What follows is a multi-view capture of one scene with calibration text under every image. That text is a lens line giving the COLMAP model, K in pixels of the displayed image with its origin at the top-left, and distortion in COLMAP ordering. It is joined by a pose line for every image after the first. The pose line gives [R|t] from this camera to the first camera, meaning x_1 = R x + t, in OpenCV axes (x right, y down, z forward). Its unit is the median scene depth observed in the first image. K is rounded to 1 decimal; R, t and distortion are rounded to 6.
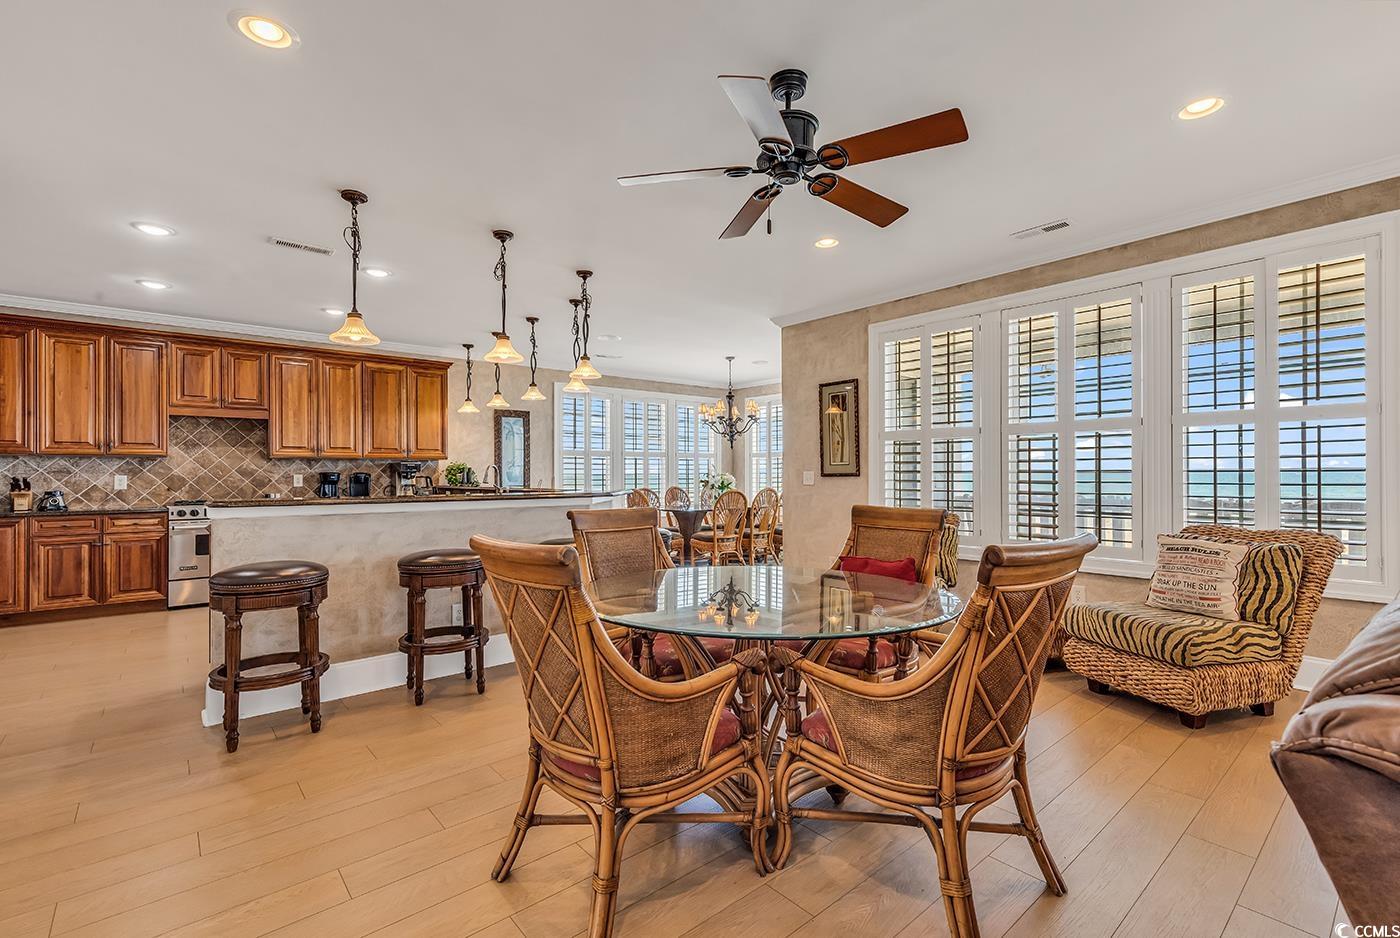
lens RADIAL K [[625.9, 0, 704.9], [0, 625.9, 471.4], [0, 0, 1]] dist [0.007440, -0.001049]
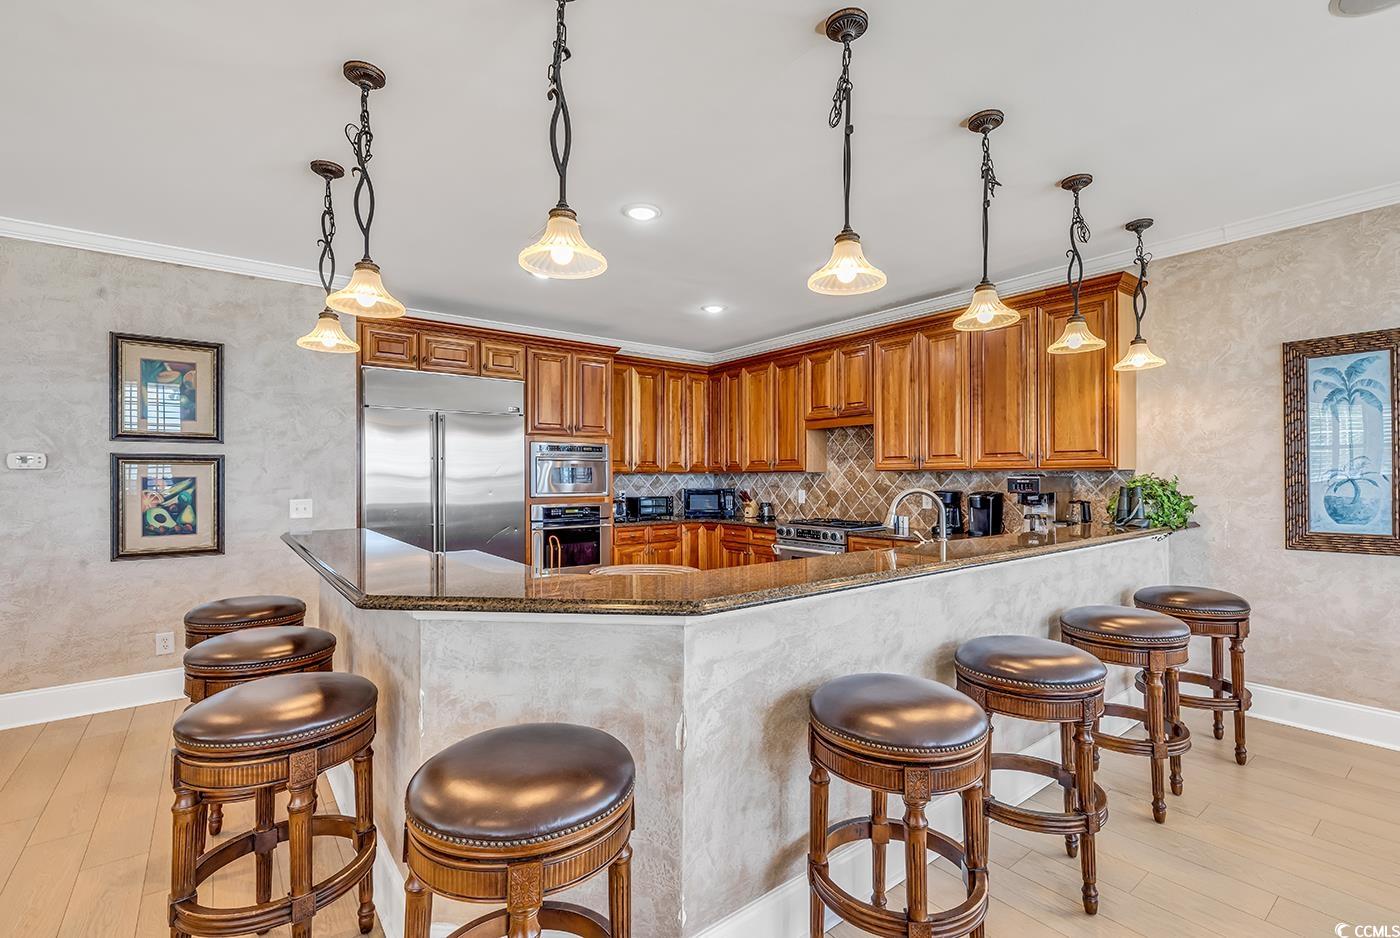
lens RADIAL K [[631.6, 0, 704.9], [0, 631.6, 469.4], [0, 0, 1]] dist [0.005512, -0.000076]
pose [[-0.052589, -0.005057, -0.998603, 0.142004], [0.006806, 0.999962, -0.005422, -0.023906], [0.998593, -0.007081, -0.052552, 0.907912]]
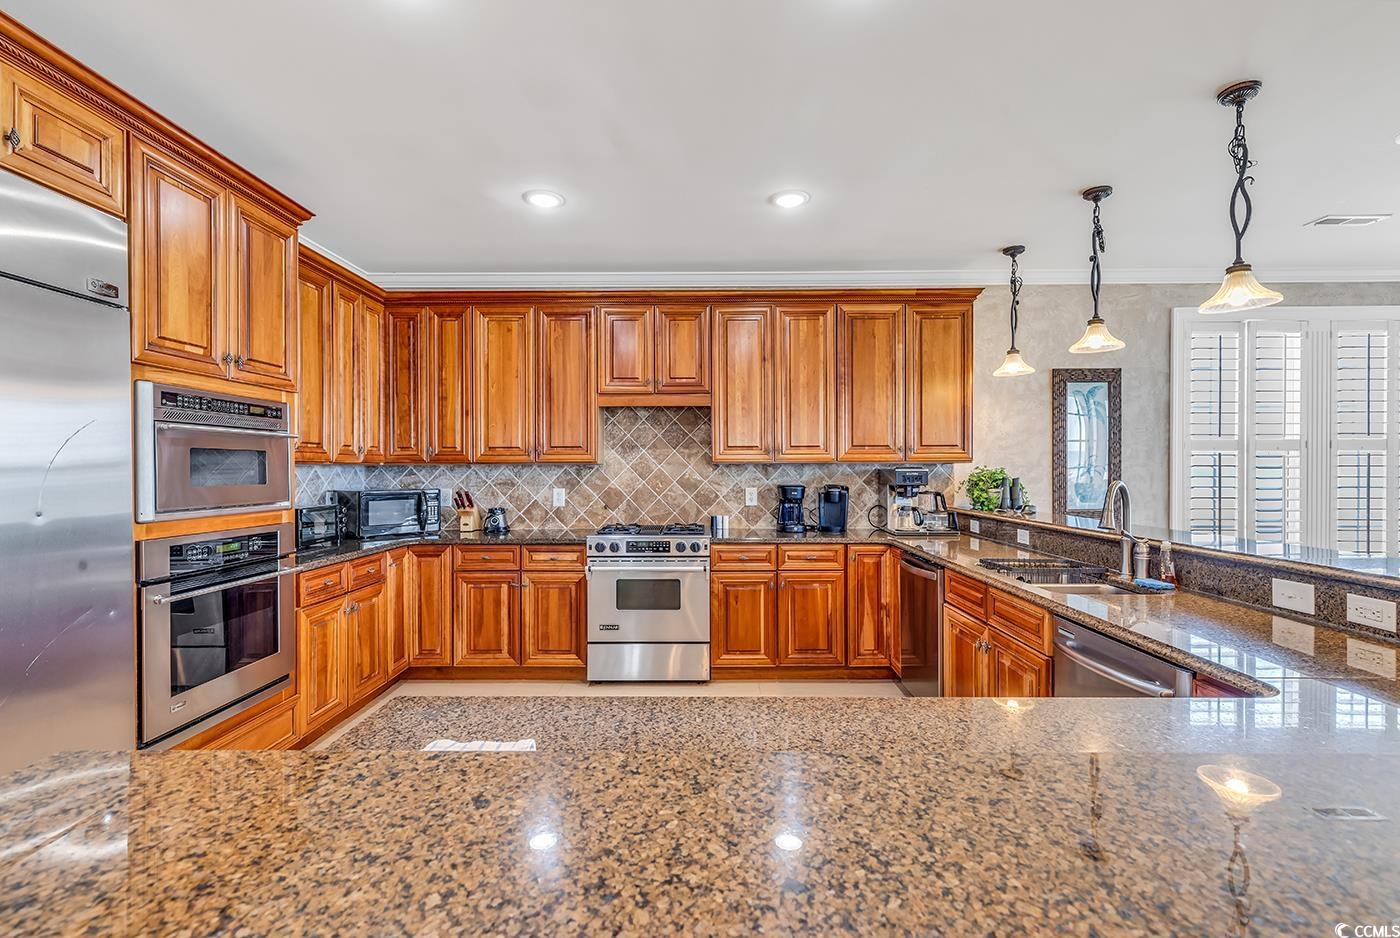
lens RADIAL K [[625.9, 0, 704.9], [0, 625.9, 471.4], [0, 0, 1]] dist [0.007440, -0.001049]
pose [[0.753790, 0.005338, -0.657094, -0.288526], [0.001914, 0.999945, 0.010319, -0.022628], [0.657113, -0.009036, 0.753738, 0.544020]]
